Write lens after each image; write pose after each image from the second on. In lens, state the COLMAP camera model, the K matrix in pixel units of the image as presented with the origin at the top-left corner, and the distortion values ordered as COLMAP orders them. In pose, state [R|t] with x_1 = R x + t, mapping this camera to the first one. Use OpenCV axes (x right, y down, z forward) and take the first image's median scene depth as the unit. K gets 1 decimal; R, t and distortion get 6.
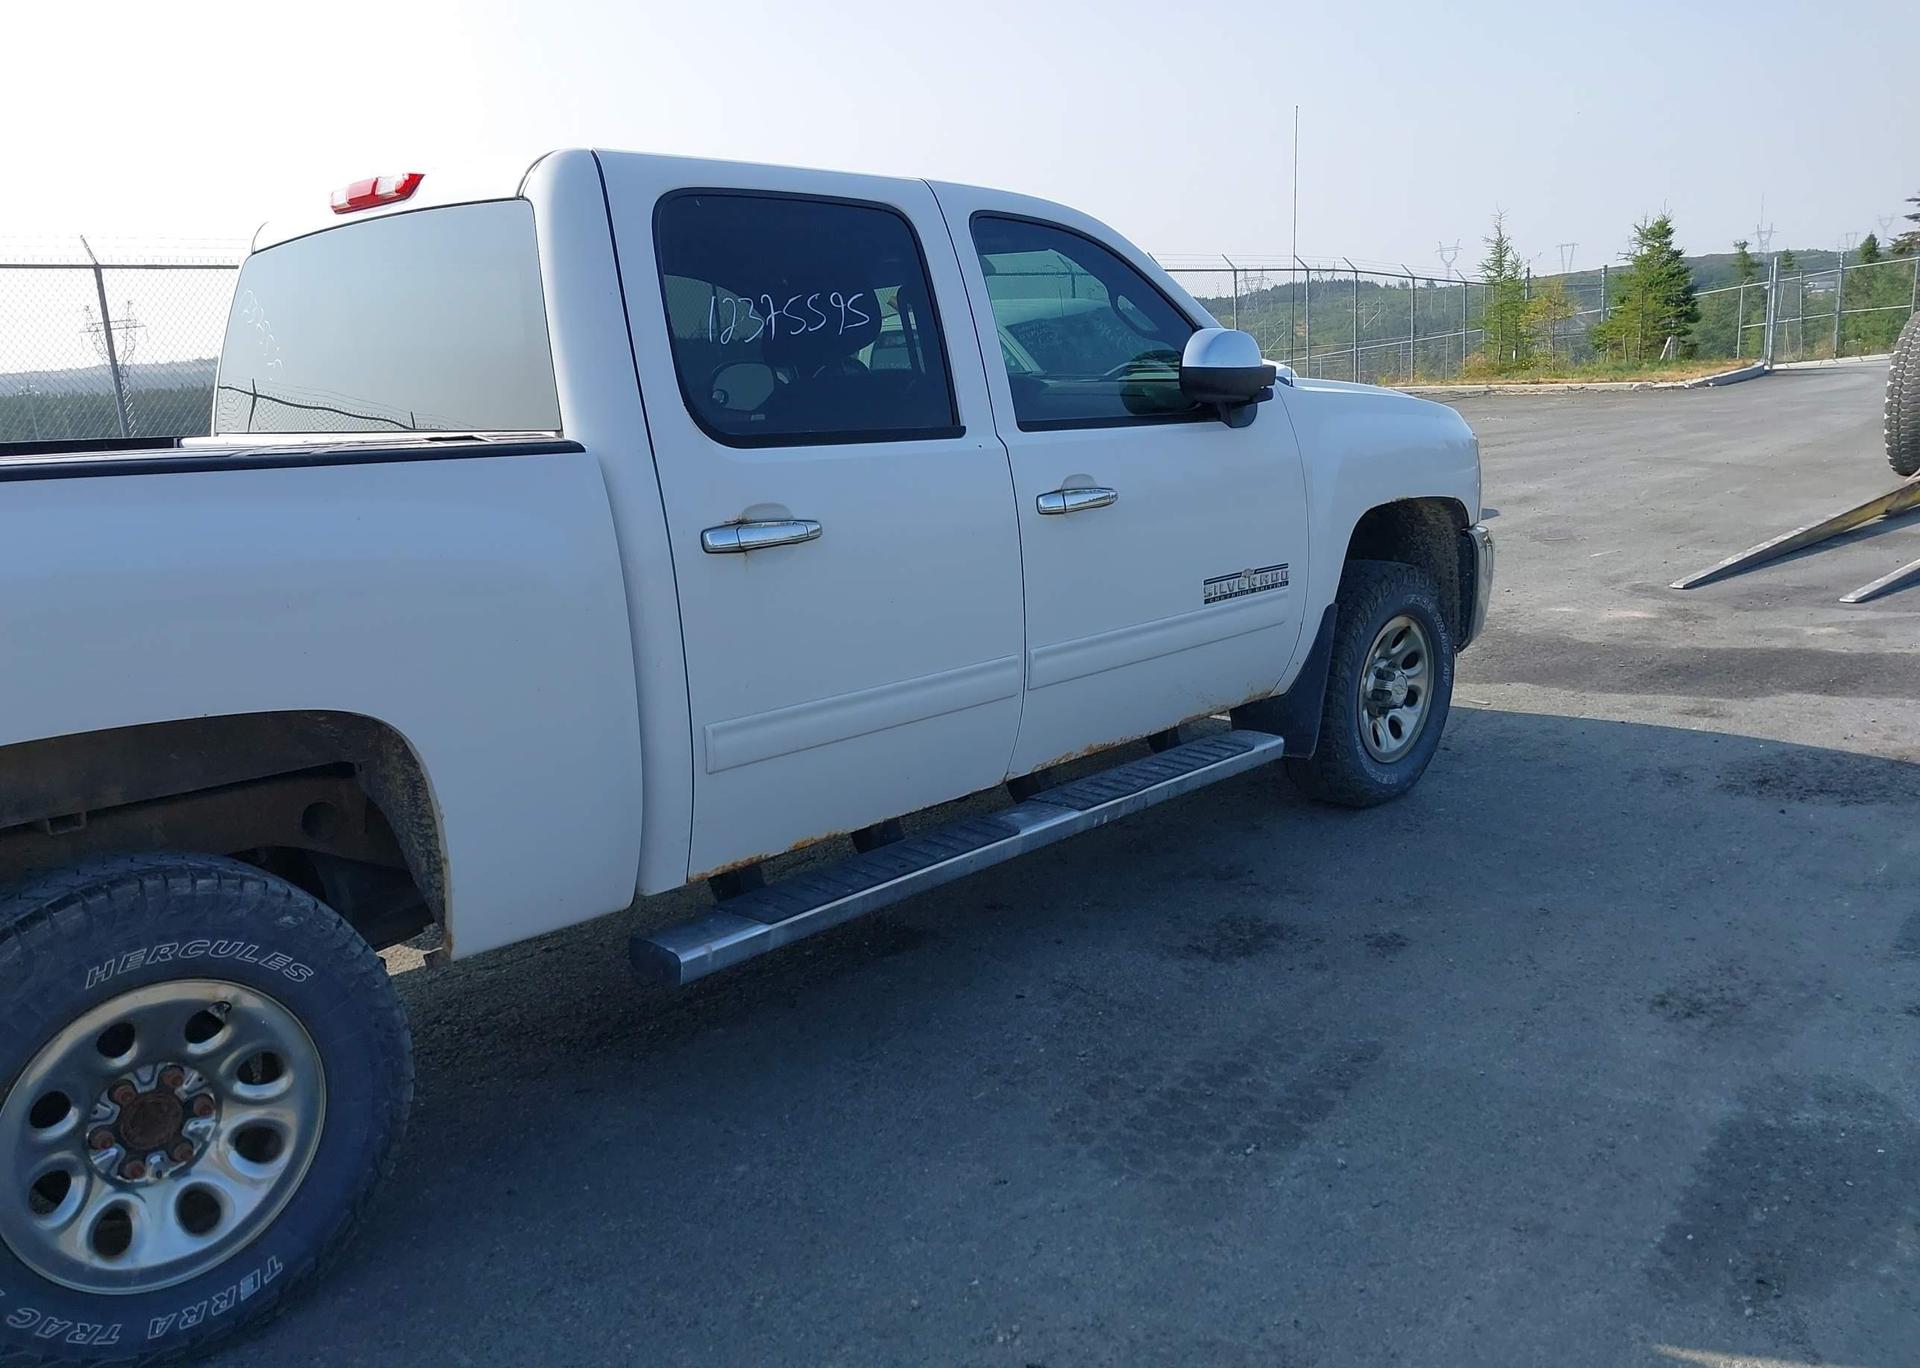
lens RADIAL K [[1505.8, 0, 962.9], [0, 1505.8, 682.8], [0, 0, 1]] dist [0.050751, -0.069005]
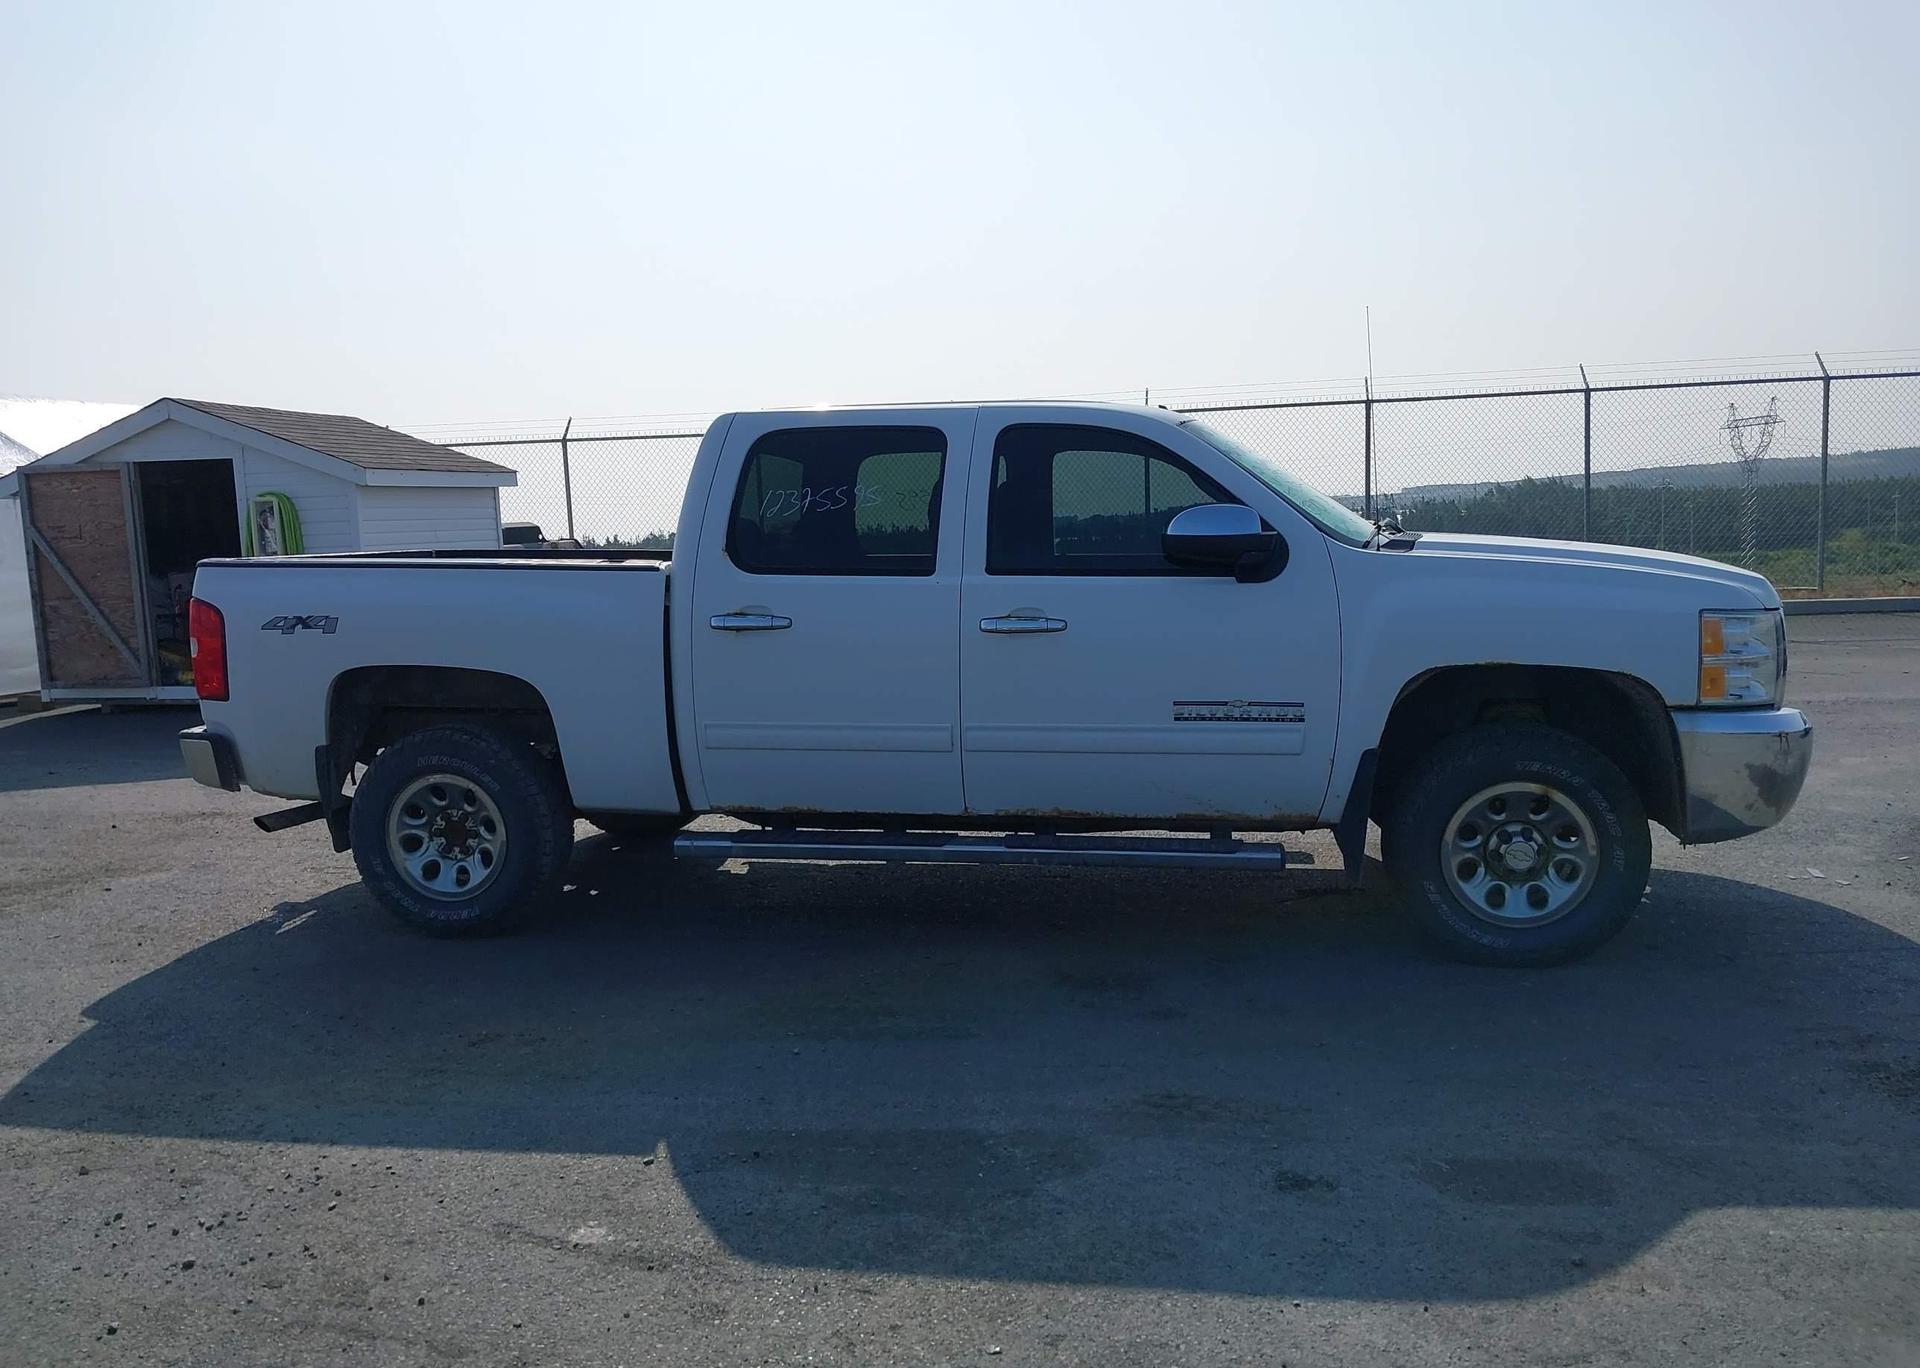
lens RADIAL K [[1538.0, 0, 964.5], [0, 1538.0, 690.1], [0, 0, 1]] dist [0.050055, -0.075263]
pose [[0.557773, 0.125040, -0.820520, 1.225330], [-0.171943, 0.984549, 0.033154, -0.099773], [0.811988, 0.122590, 0.570655, 0.149677]]
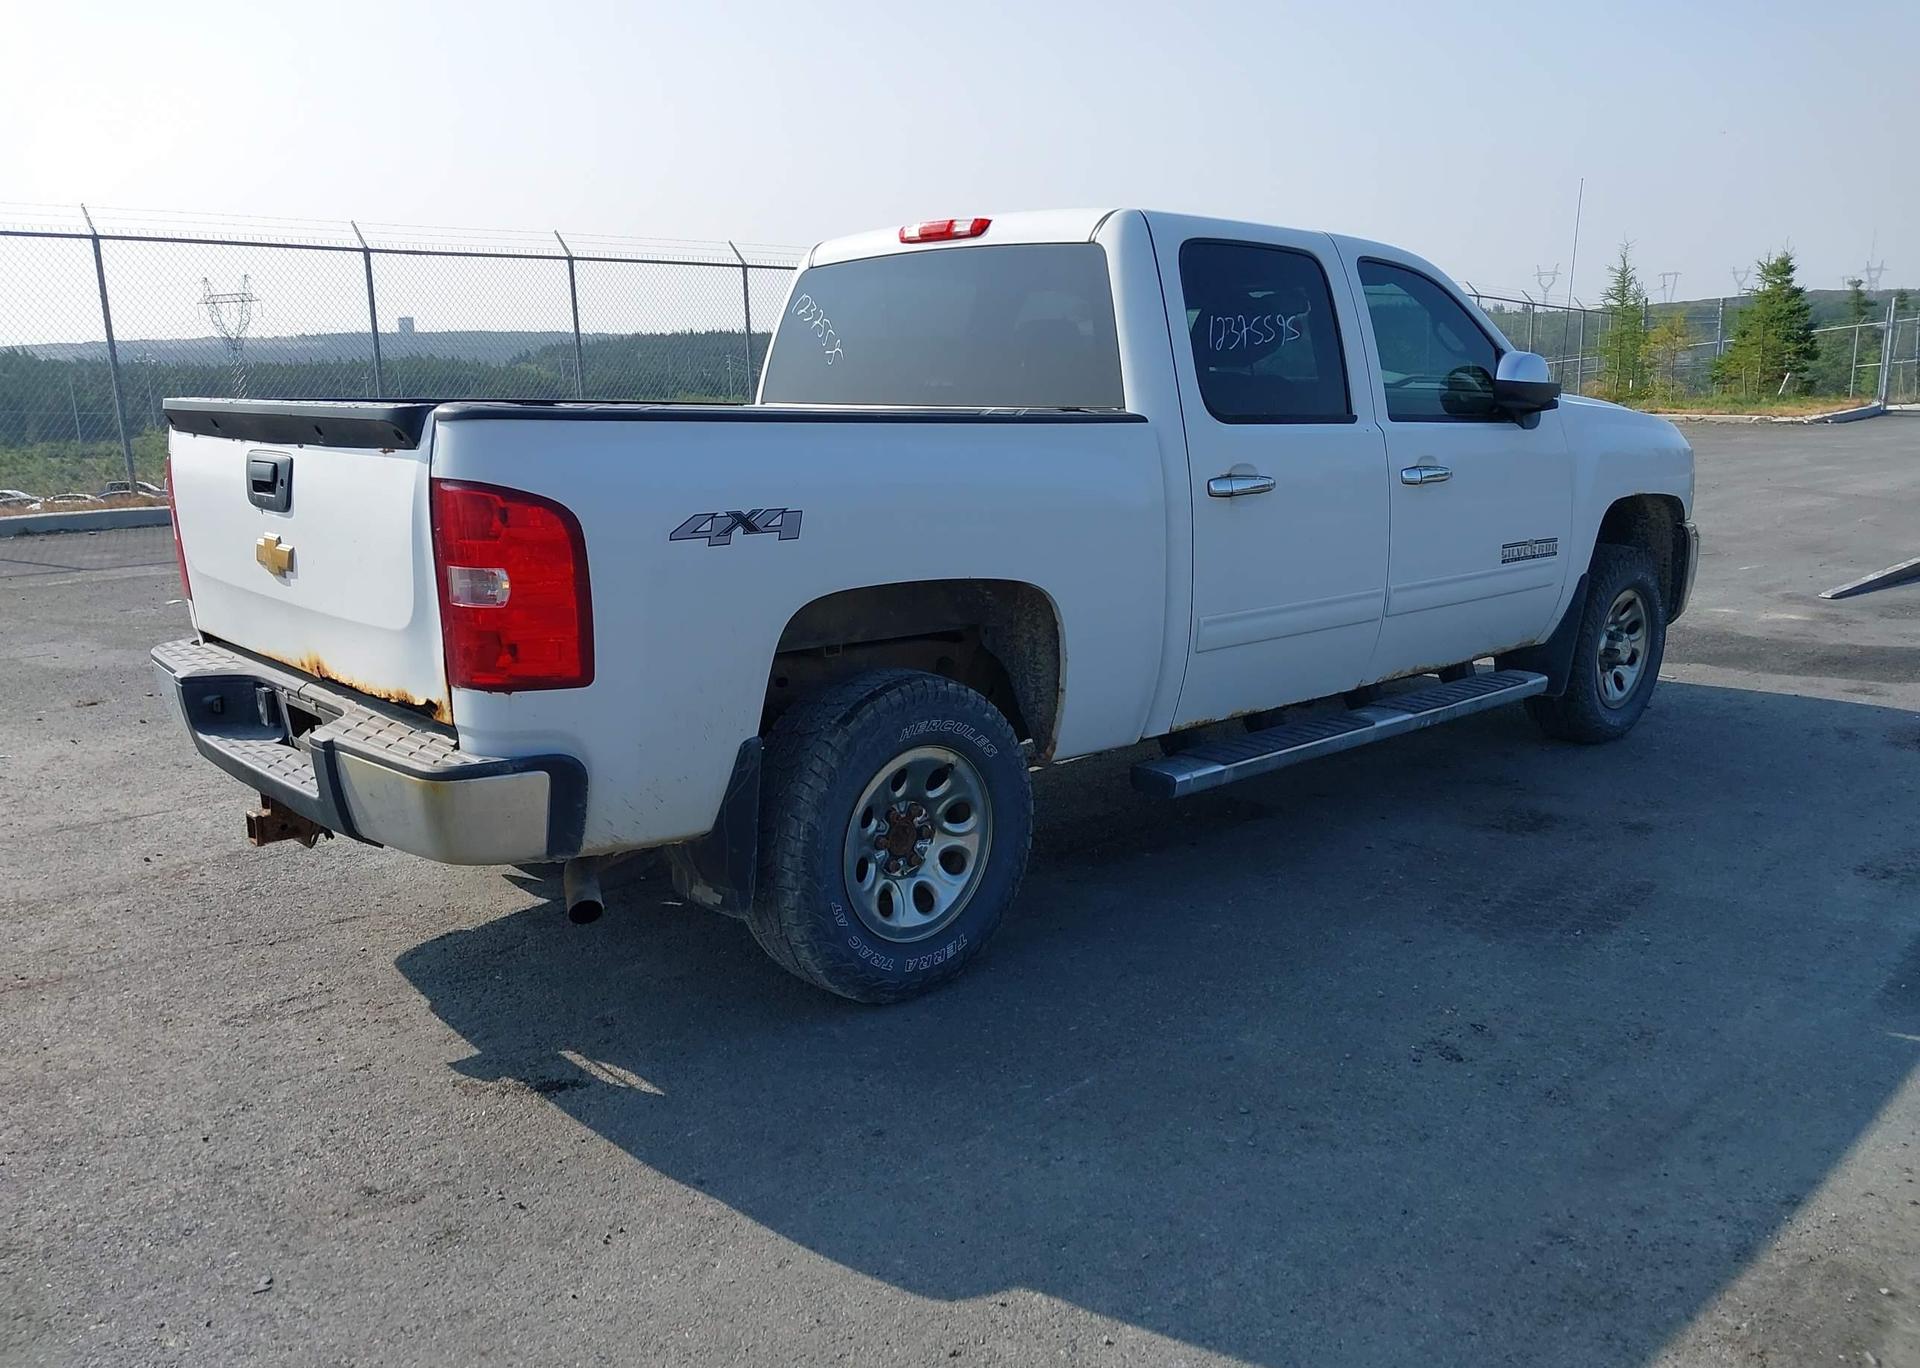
lens RADIAL K [[1538.0, 0, 964.5], [0, 1538.0, 690.1], [0, 0, 1]] dist [0.050055, -0.075263]
pose [[0.998223, 0.048590, -0.034509, -0.274279], [-0.048685, 0.998812, -0.001930, 0.089161], [0.034374, 0.003607, 0.999403, -0.371847]]
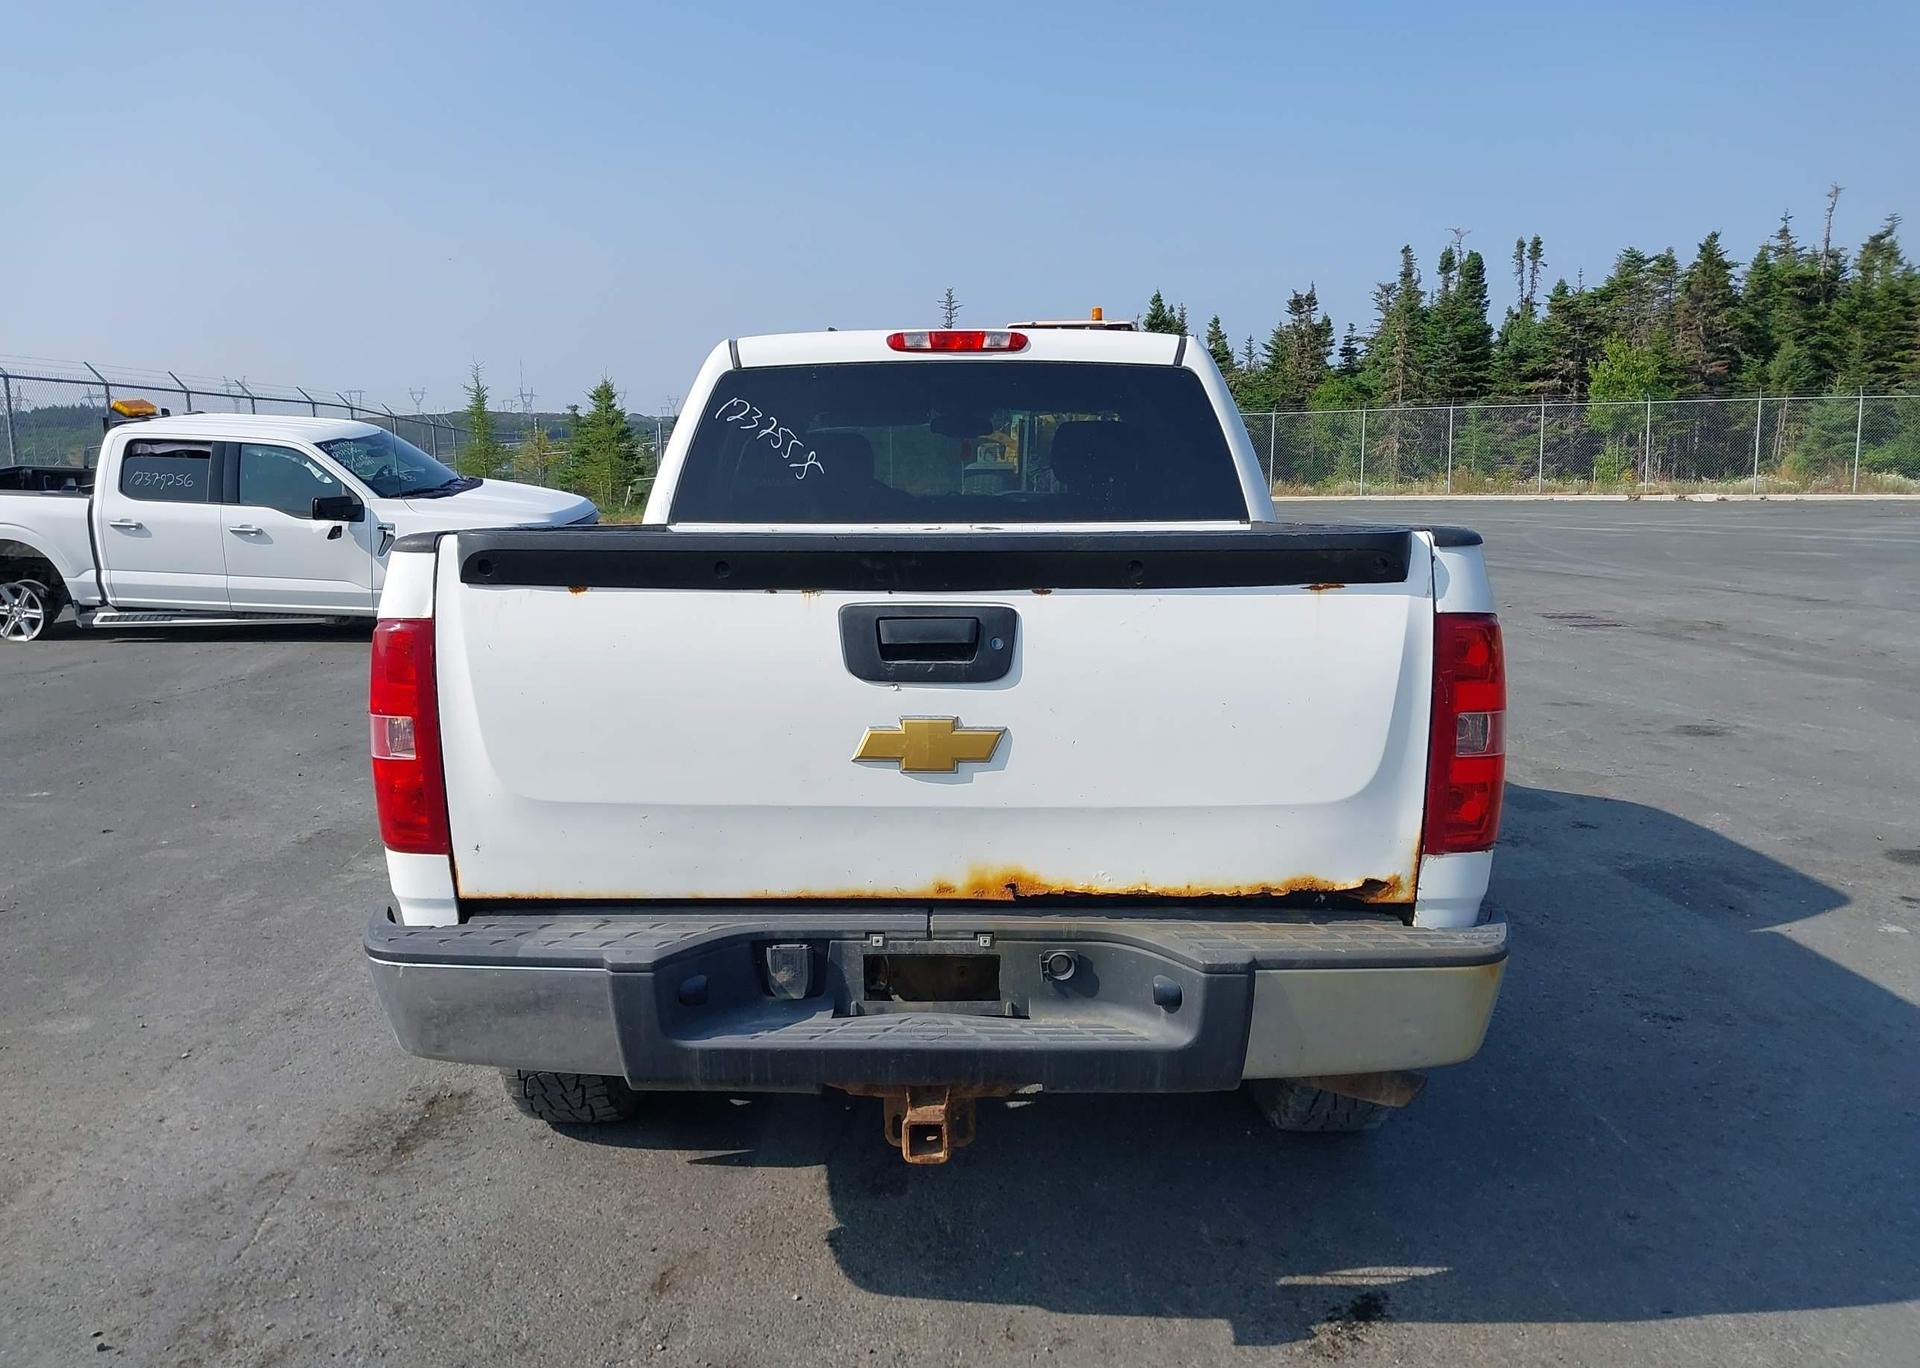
lens RADIAL K [[1505.8, 0, 962.9], [0, 1505.8, 682.8], [0, 0, 1]] dist [0.050751, -0.069005]
pose [[0.723878, -0.050206, 0.688099, -1.200347], [0.112544, 0.992583, -0.045974, 0.028755], [-0.680687, 0.110721, 0.724159, 0.079165]]
